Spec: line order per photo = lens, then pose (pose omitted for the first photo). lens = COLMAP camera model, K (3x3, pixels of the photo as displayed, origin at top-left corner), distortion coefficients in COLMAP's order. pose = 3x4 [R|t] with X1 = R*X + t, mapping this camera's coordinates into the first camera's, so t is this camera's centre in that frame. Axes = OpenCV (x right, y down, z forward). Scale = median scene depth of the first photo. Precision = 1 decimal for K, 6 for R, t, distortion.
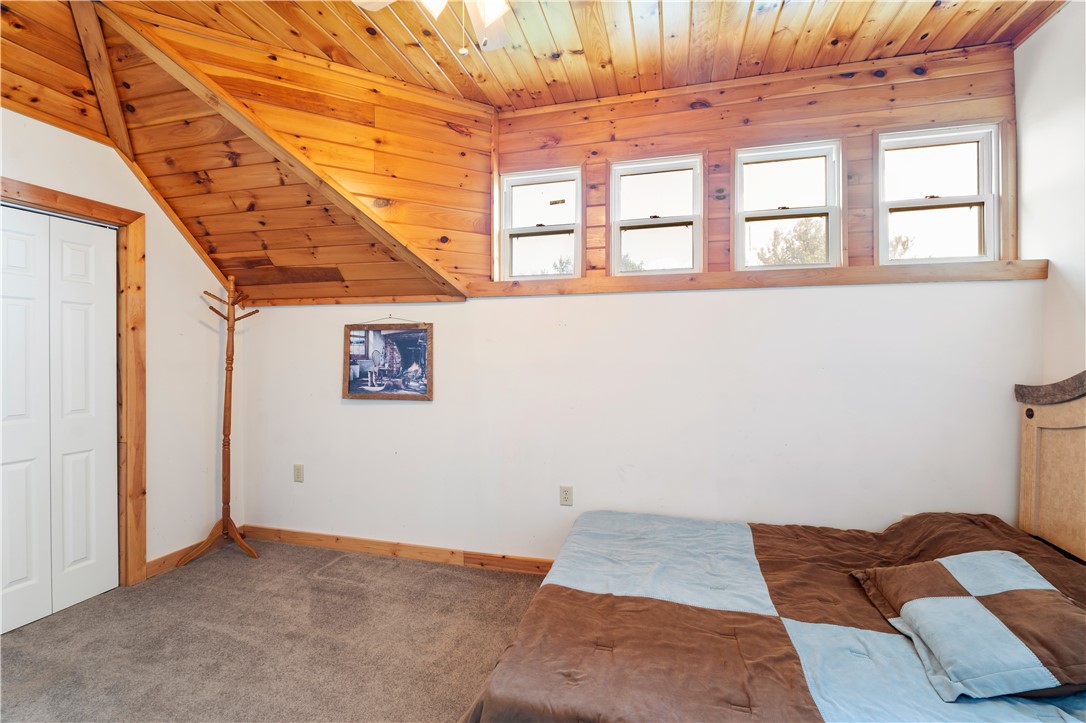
lens RADIAL K [[481.1, 0, 543.0], [0, 481.1, 361.5], [0, 0, 1]] dist [-0.004397, -0.000193]
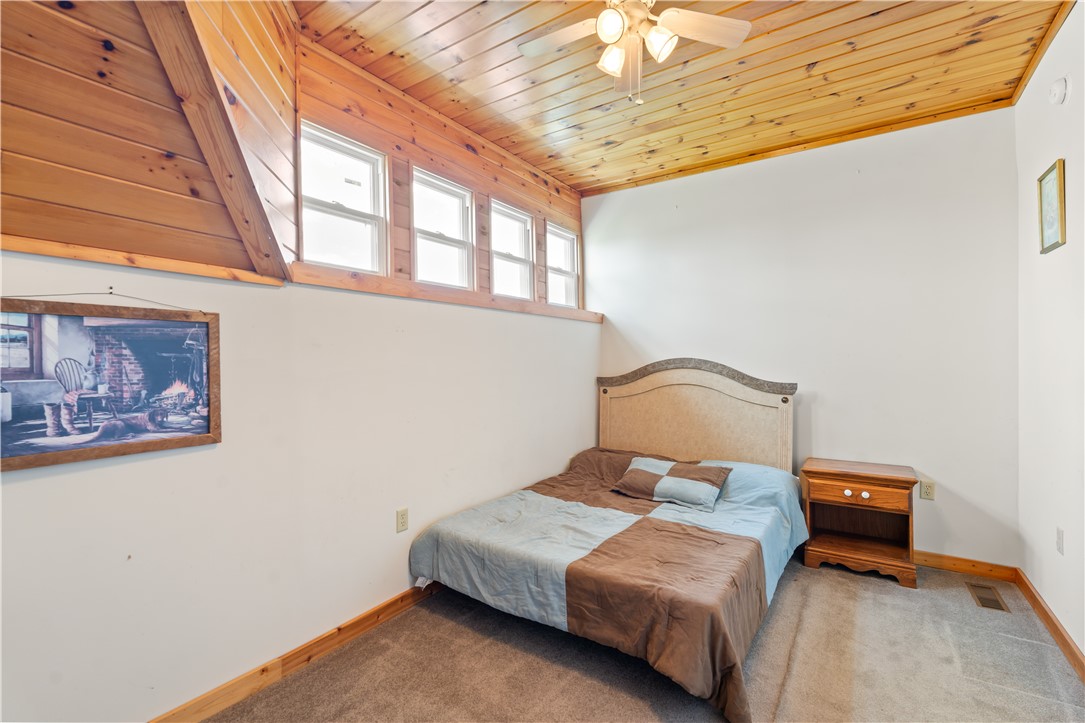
lens RADIAL K [[480.7, 0, 542.5], [0, 480.7, 361.5], [0, 0, 1]] dist [-0.004397, -0.000193]
pose [[0.326752, -0.006480, 0.945088, -0.653269], [0.013598, 0.999905, 0.002155, -0.015004], [-0.945012, 0.012147, 0.326809, 0.414351]]
